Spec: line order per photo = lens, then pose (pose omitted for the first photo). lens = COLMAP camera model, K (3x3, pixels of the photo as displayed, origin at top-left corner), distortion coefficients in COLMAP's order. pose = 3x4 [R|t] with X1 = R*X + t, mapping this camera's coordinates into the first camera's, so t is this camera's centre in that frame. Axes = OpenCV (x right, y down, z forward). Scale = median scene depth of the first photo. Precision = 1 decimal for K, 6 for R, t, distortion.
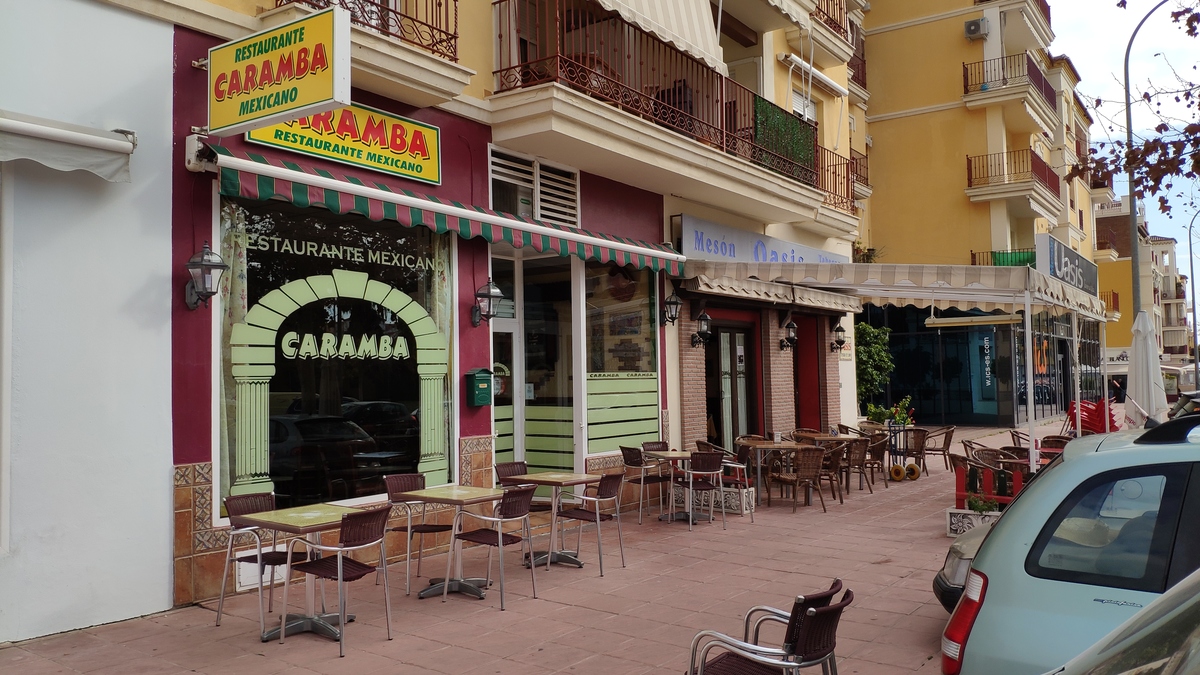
lens RADIAL K [[949.2, 0, 600.0], [0, 949.2, 337.5], [0, 0, 1]] dist [0.143411, -0.369540]
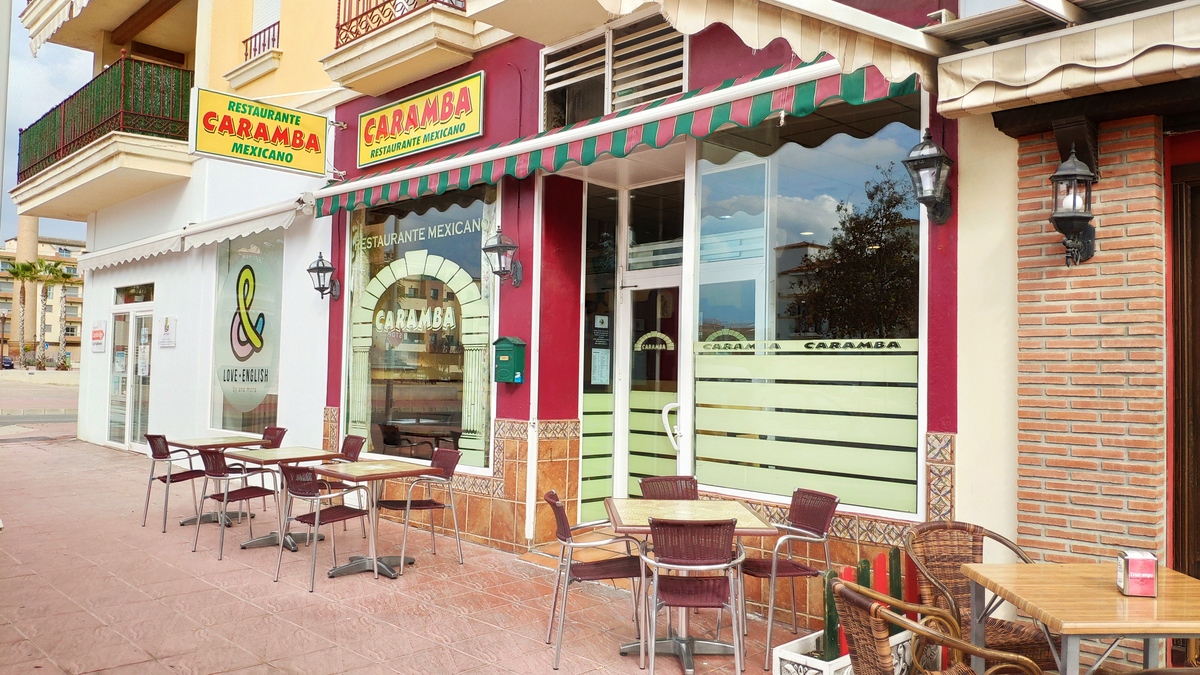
lens RADIAL K [[949.2, 0, 600.0], [0, 949.2, 337.5], [0, 0, 1]] dist [0.143411, -0.369540]
pose [[-0.225890, -0.030799, -0.973666, 0.711576], [0.019672, 0.999152, -0.036169, 0.069525], [0.973954, -0.027325, -0.225093, 1.372366]]
